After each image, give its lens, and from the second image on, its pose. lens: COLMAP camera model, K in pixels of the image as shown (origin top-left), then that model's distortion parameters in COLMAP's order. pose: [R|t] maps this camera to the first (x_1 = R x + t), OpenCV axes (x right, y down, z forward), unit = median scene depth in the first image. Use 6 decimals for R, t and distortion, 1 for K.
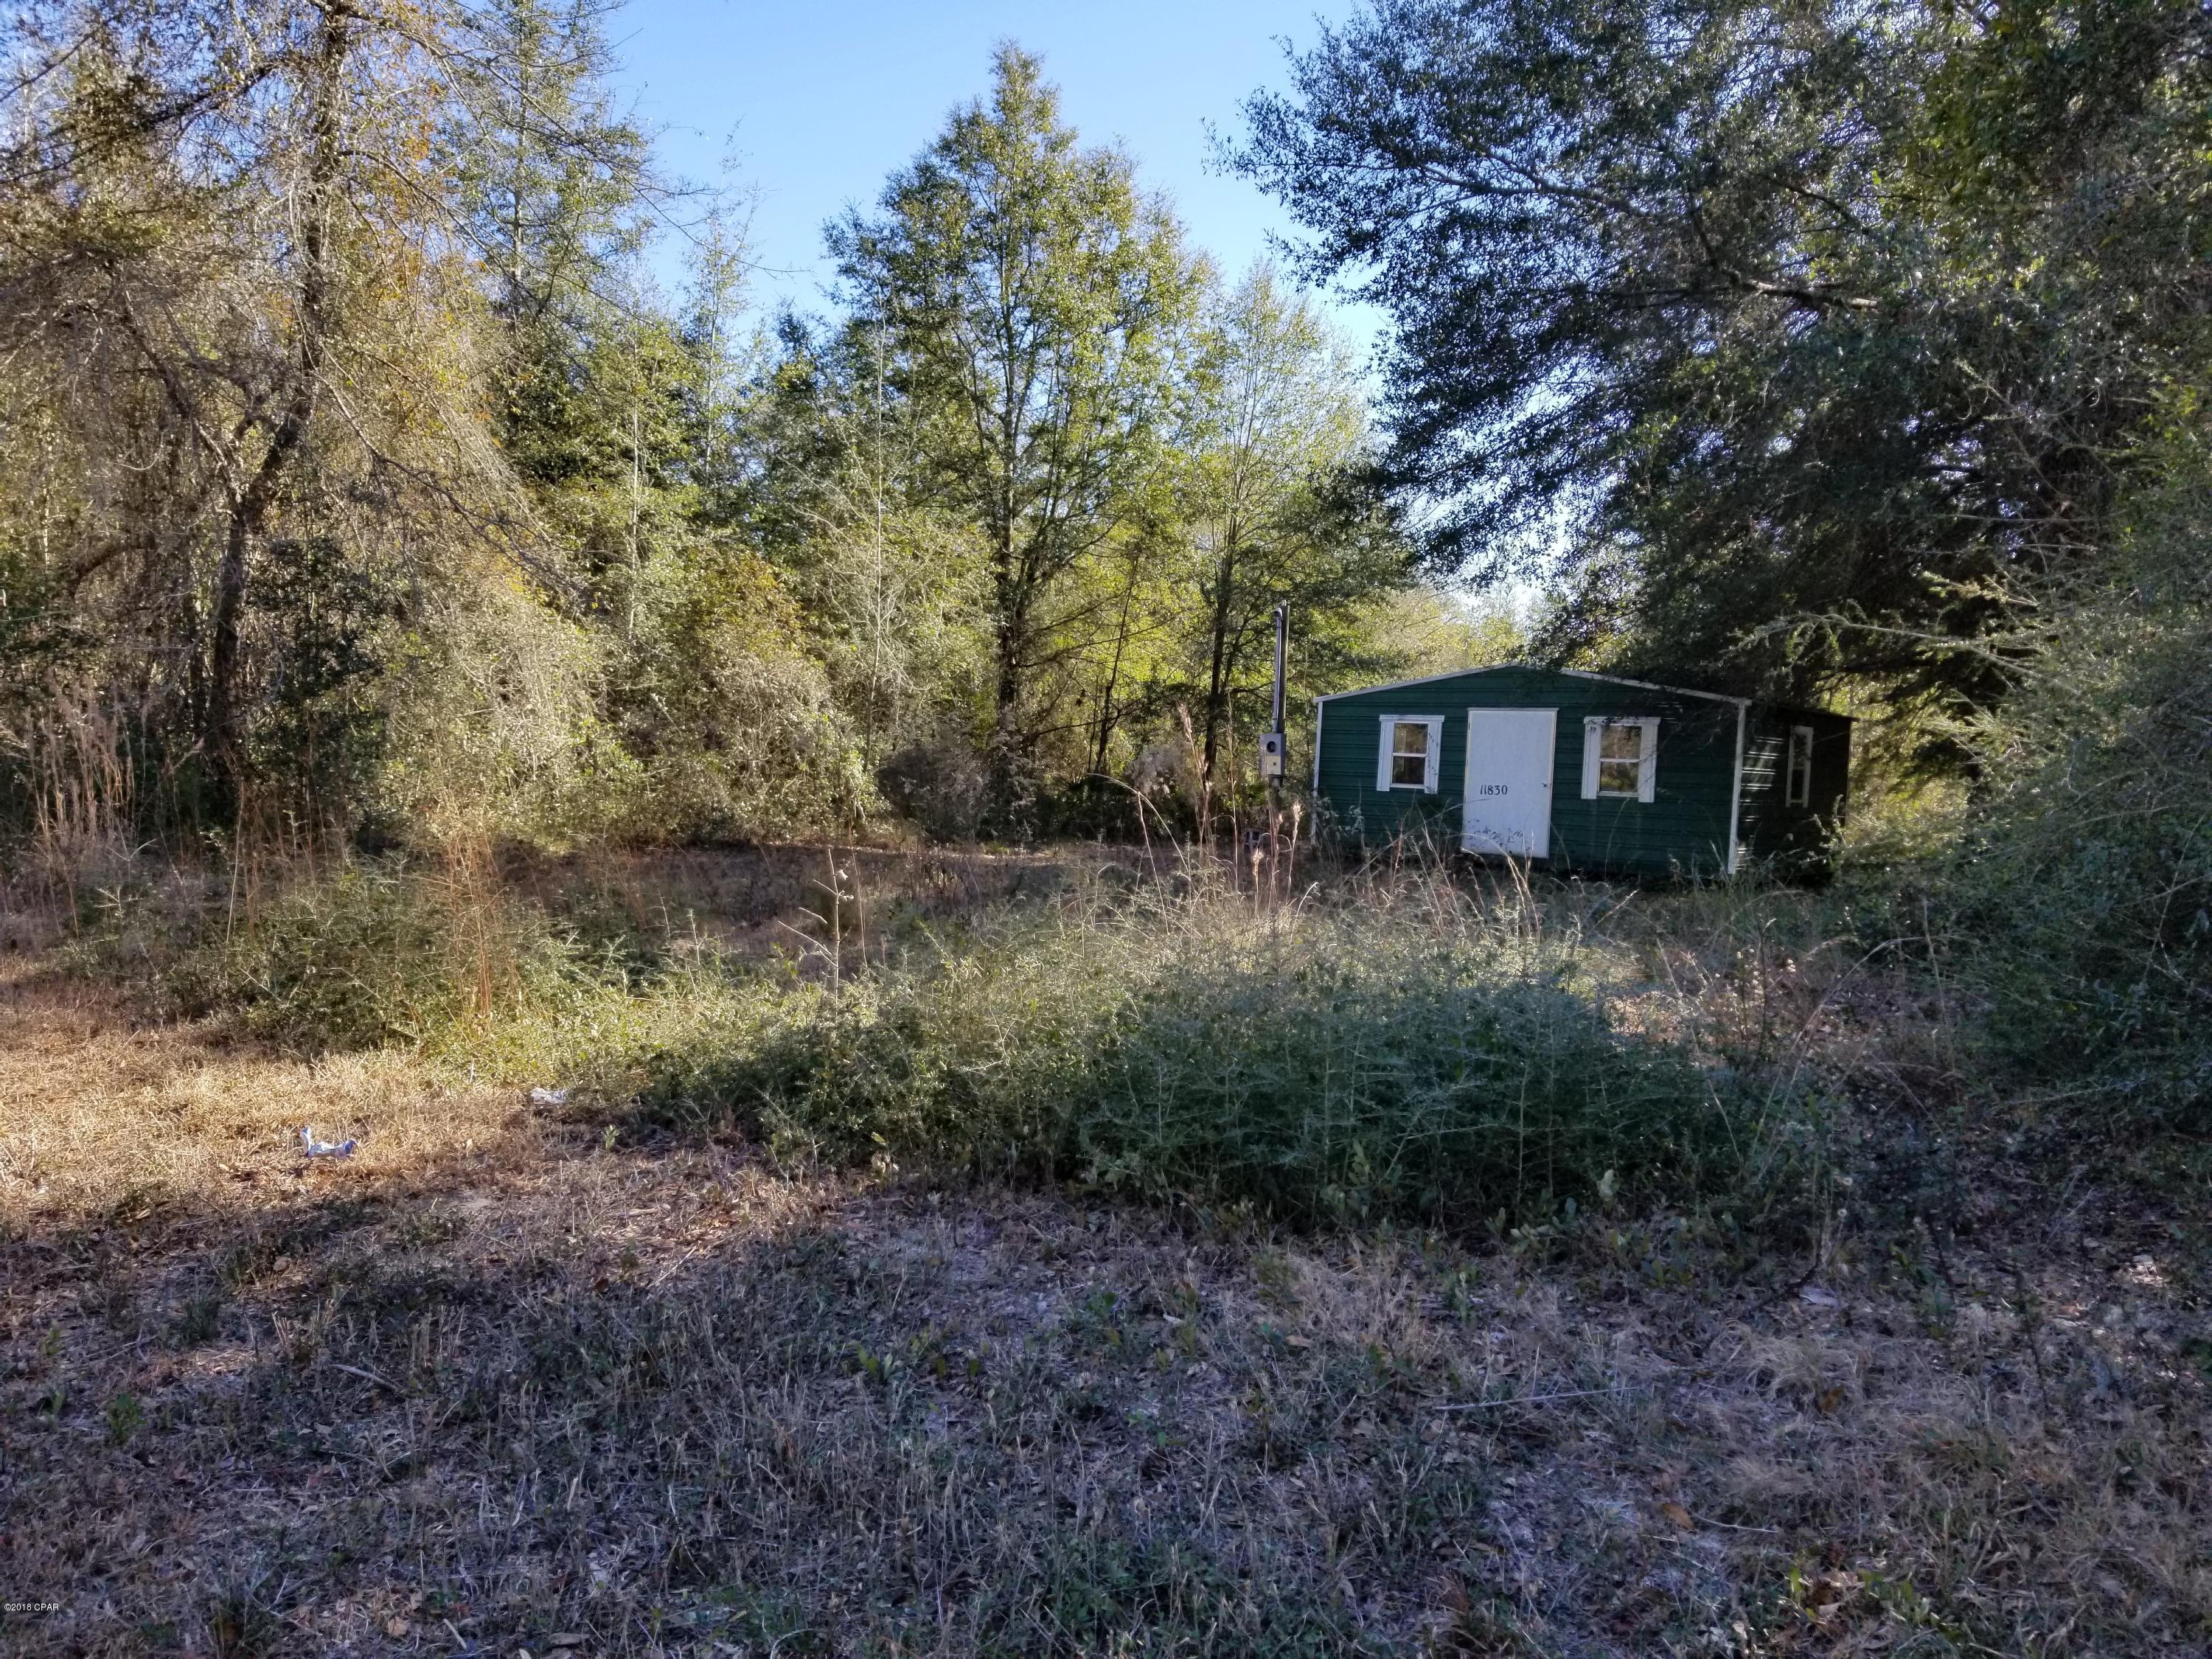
lens RADIAL K [[1727.4, 0, 1111.4], [0, 1727.4, 824.4], [0, 0, 1]] dist [0.074251, -0.097374]
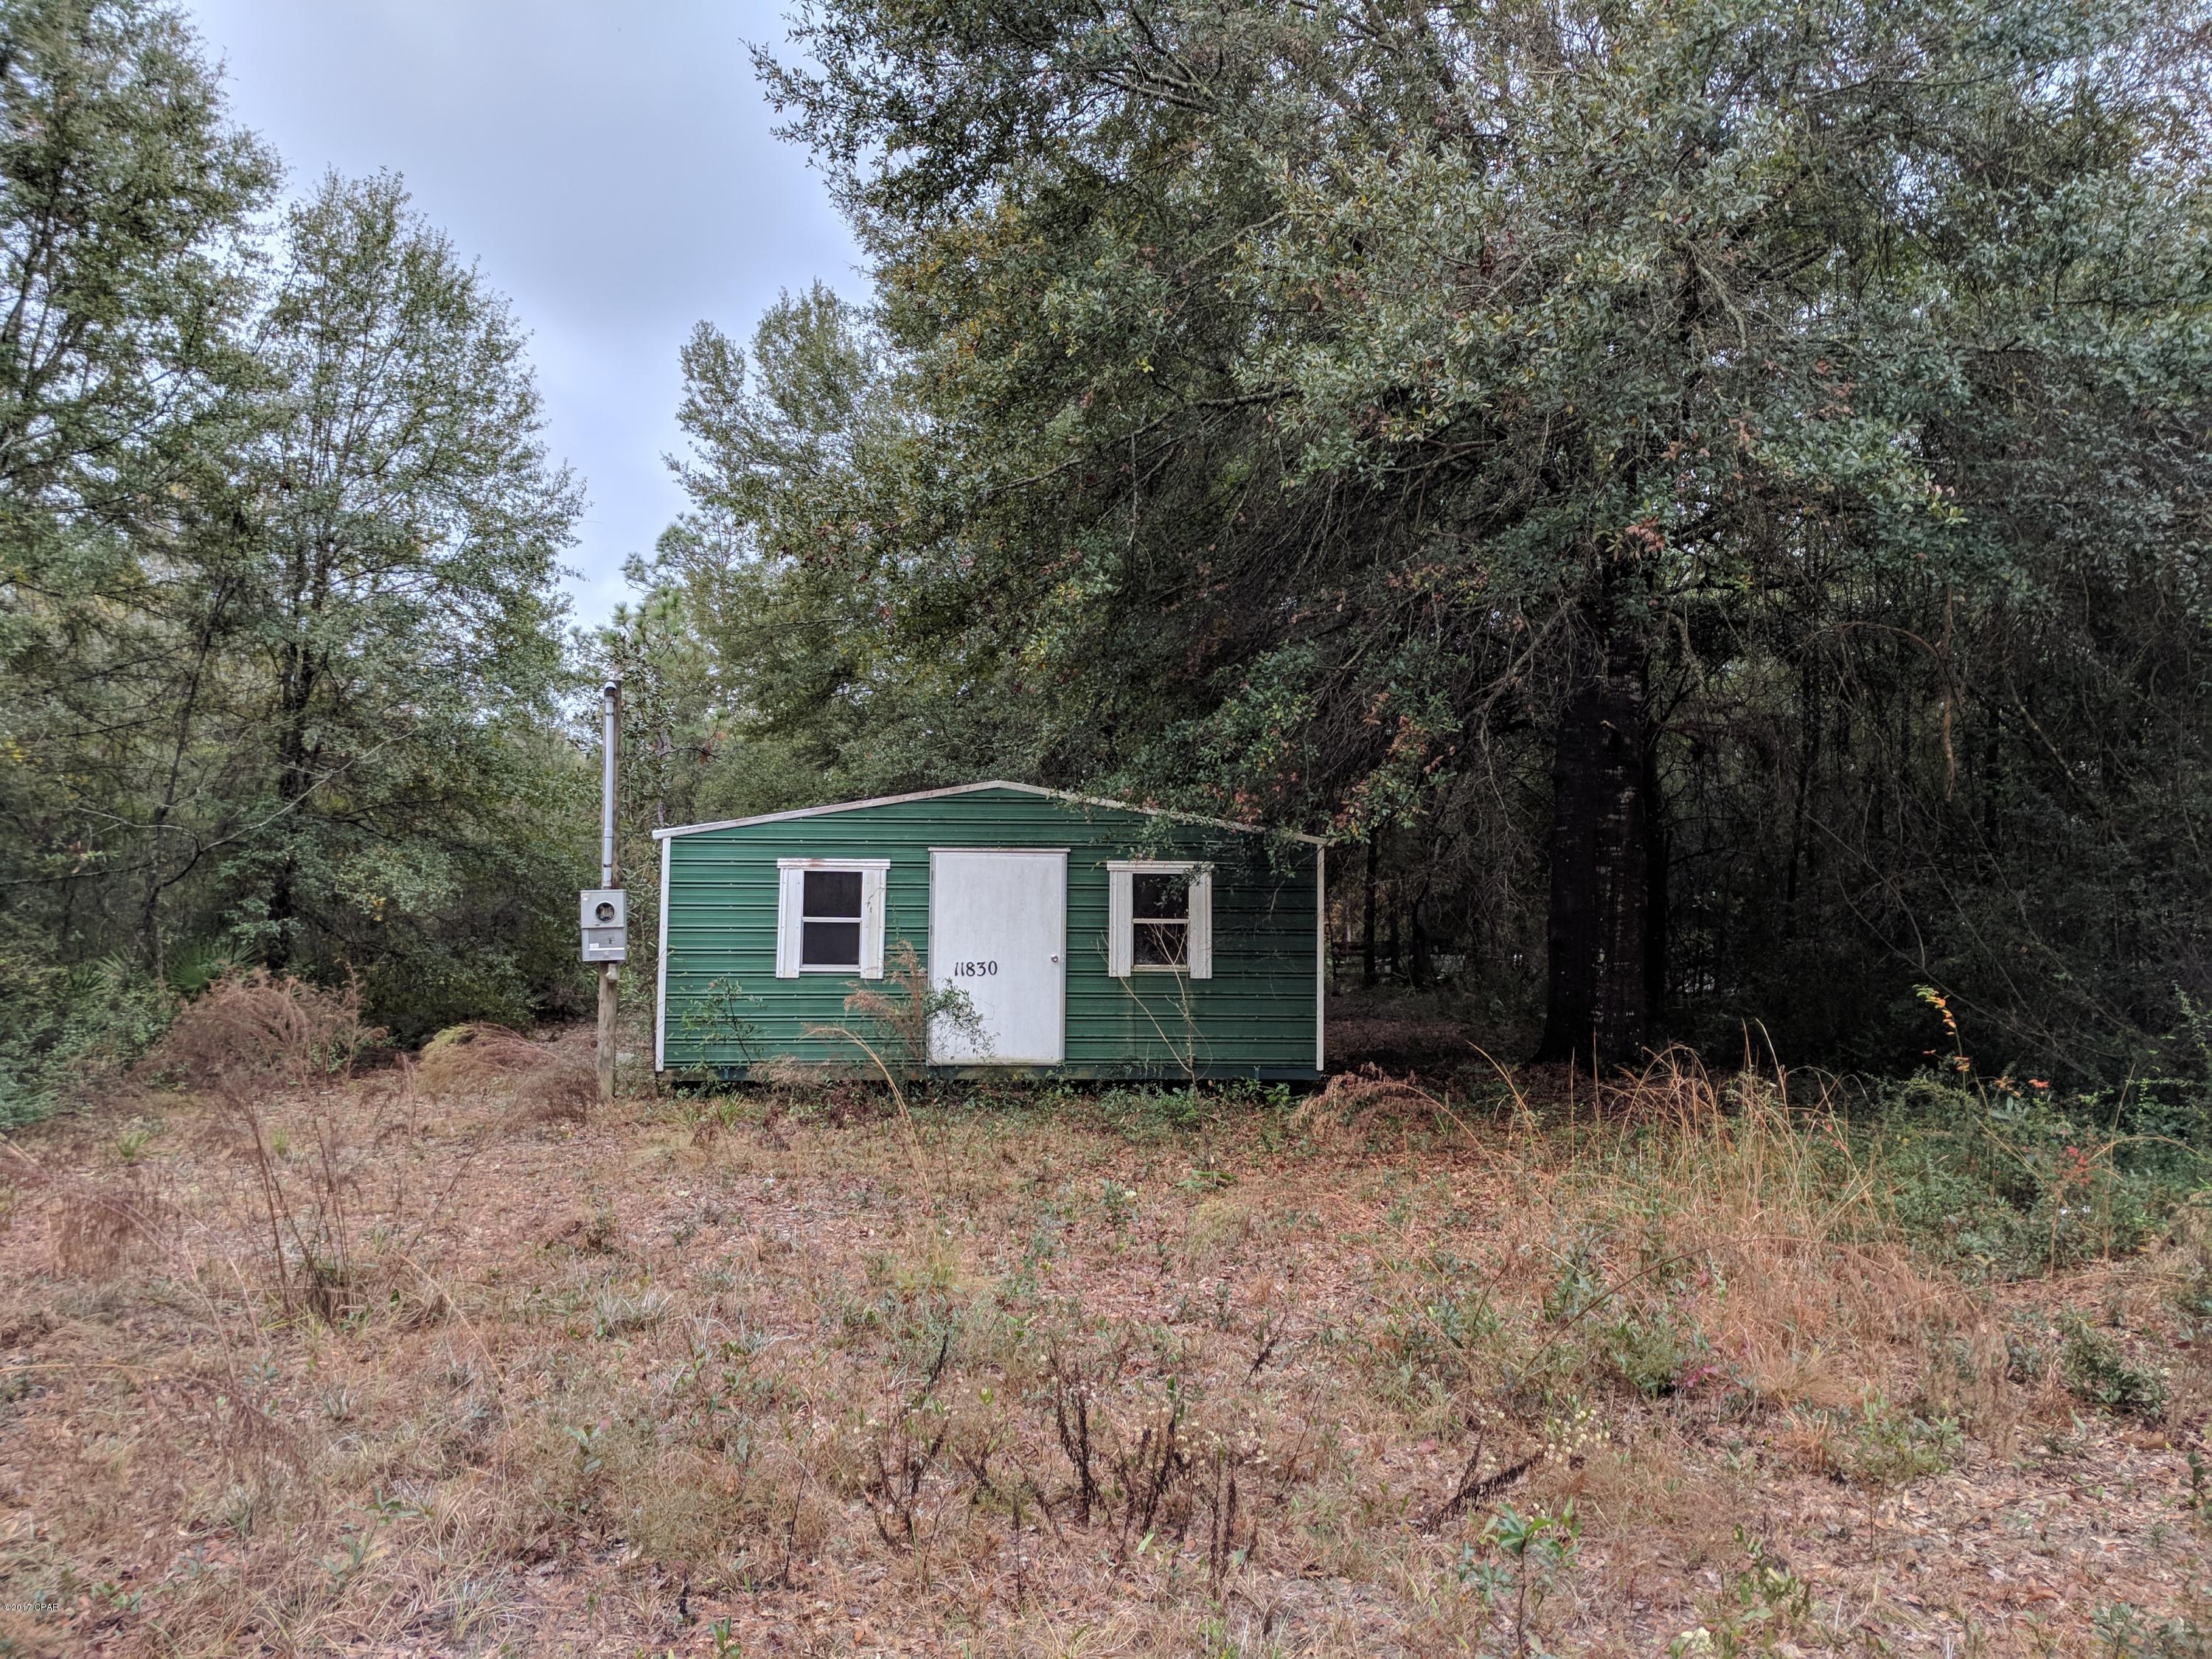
lens RADIAL K [[1655.2, 0, 1106.5], [0, 1655.2, 813.4], [0, 0, 1]] dist [0.008028, 0.000860]
pose [[0.725374, 0.015913, 0.688171, -0.188749], [0.044000, 0.996616, -0.069425, -0.032862], [-0.686947, 0.080639, 0.722220, 0.483833]]
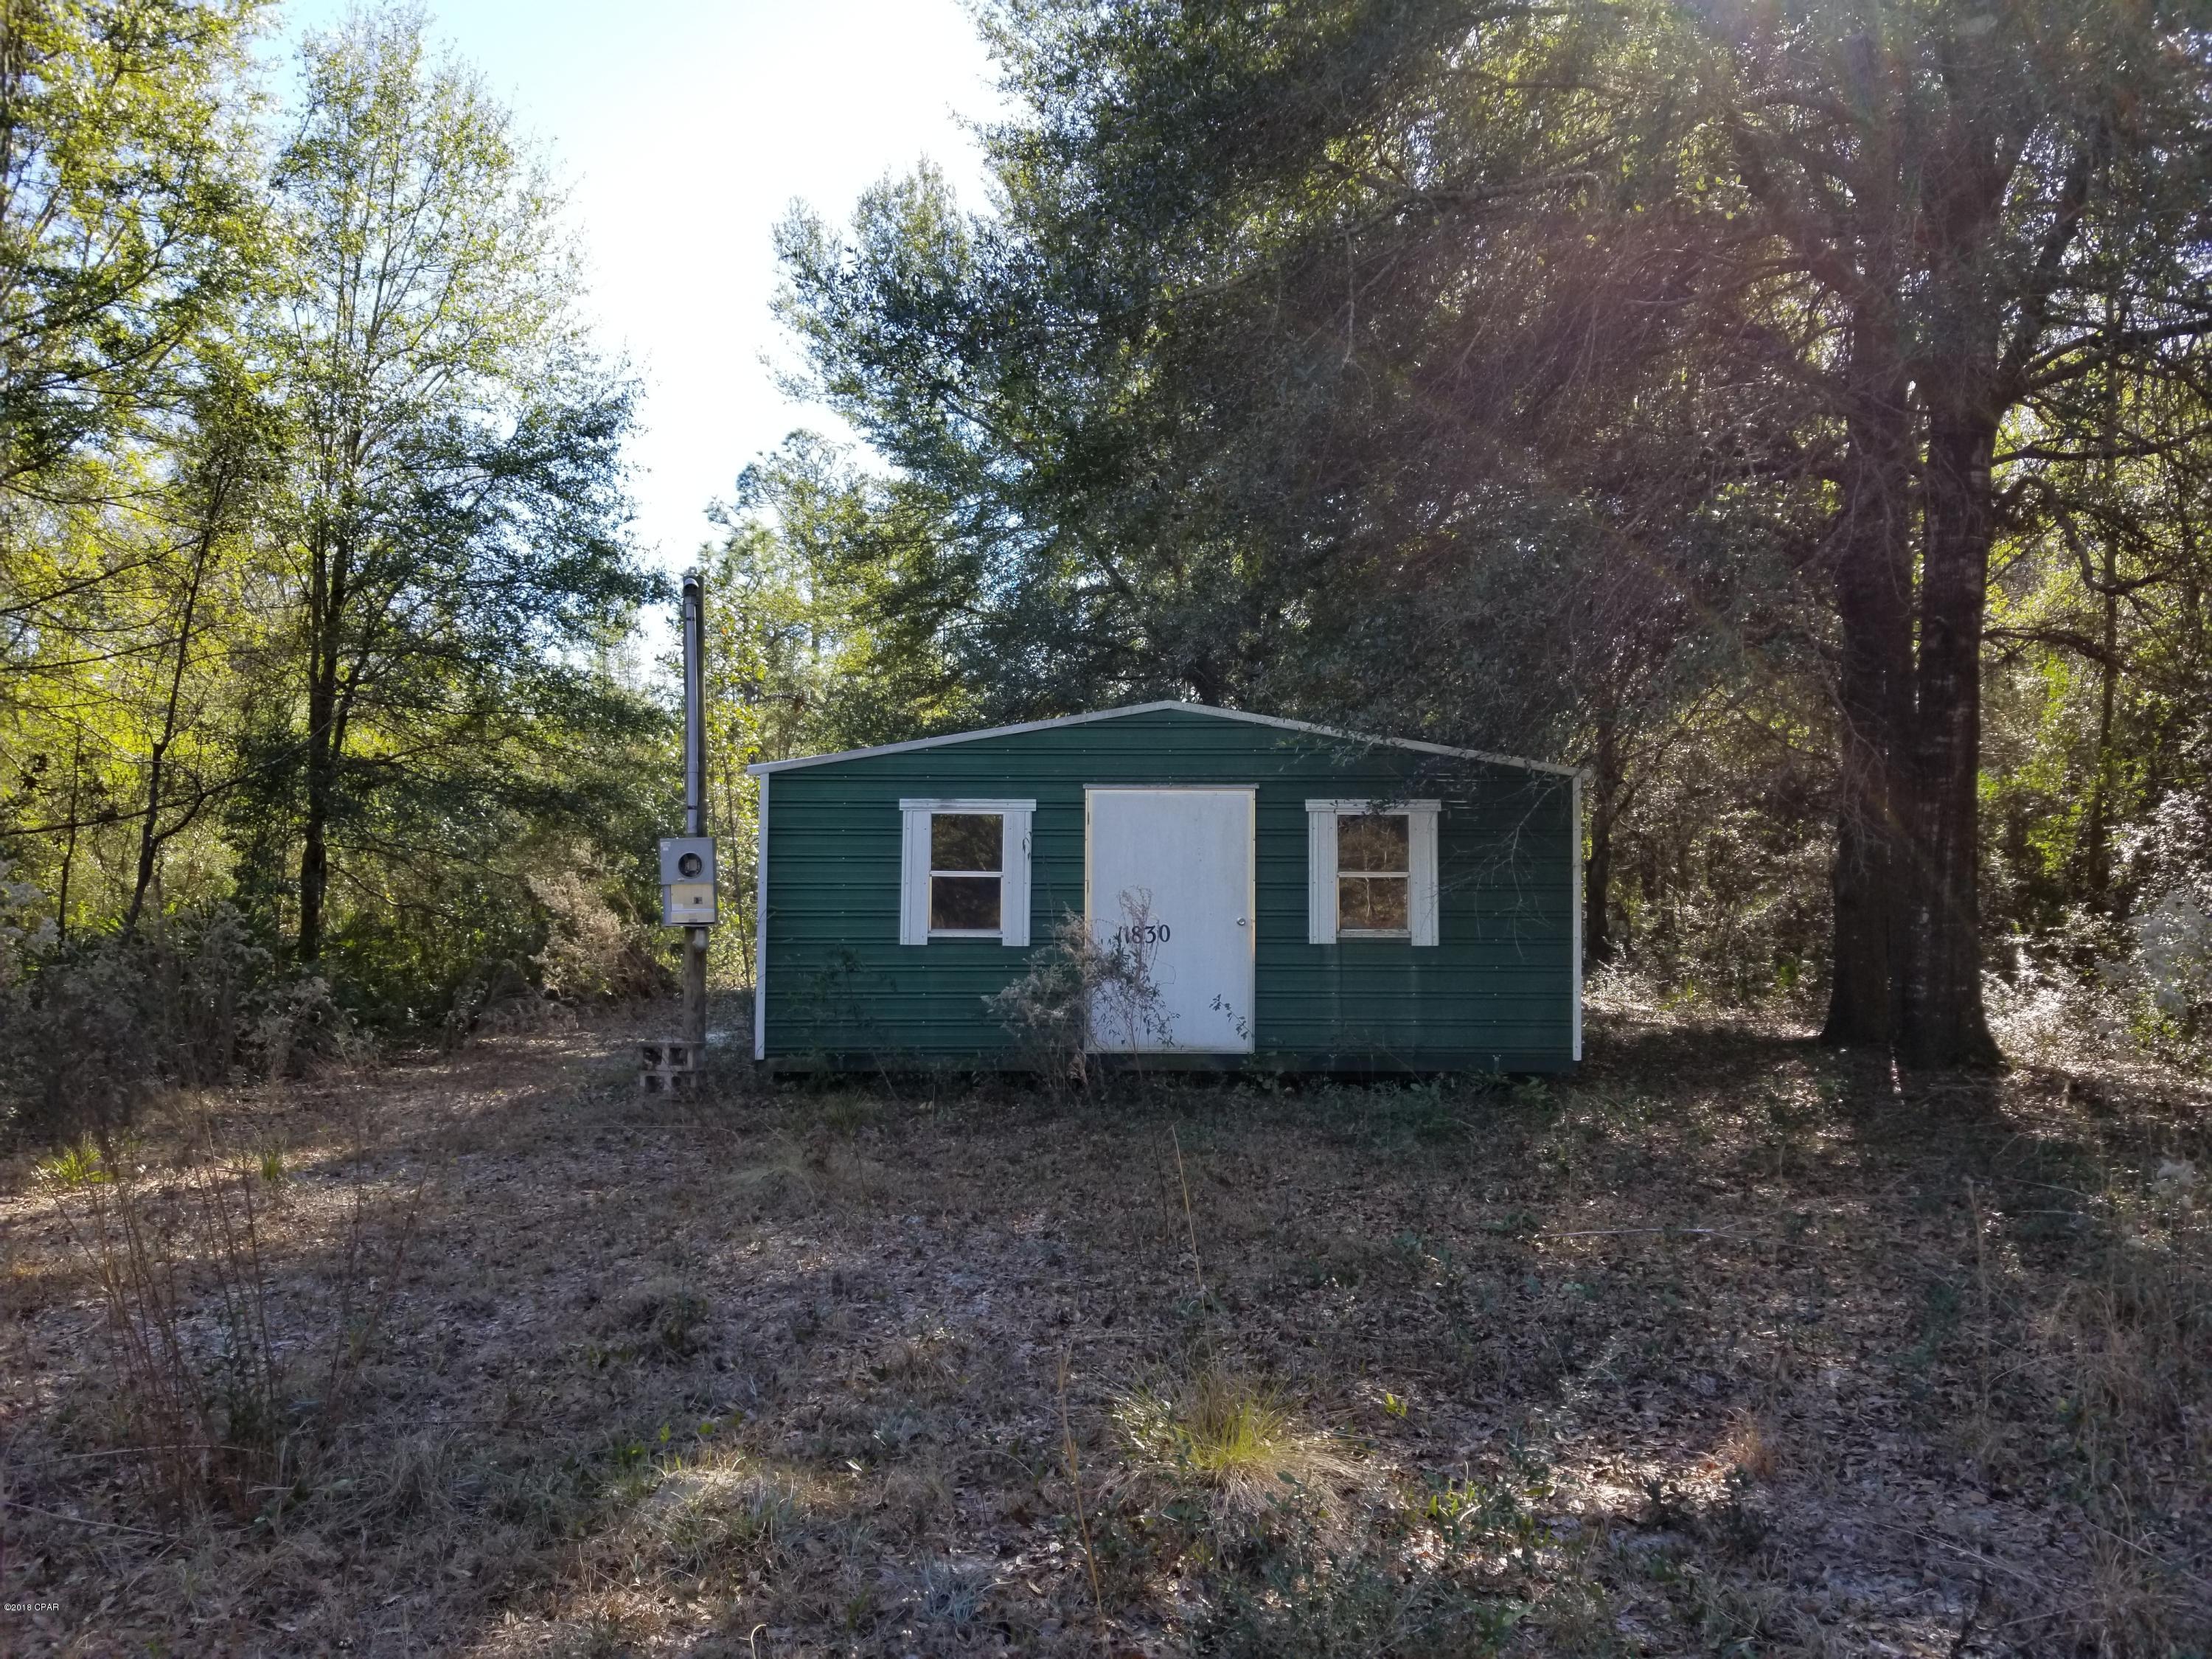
lens RADIAL K [[1727.4, 0, 1117.3], [0, 1727.4, 832.4], [0, 0, 1]] dist [0.074251, -0.097374]
pose [[0.761960, -0.003708, 0.647614, -0.138926], [0.048216, 0.997533, -0.051017, -0.024144], [-0.645827, 0.070098, 0.760259, 0.579789]]
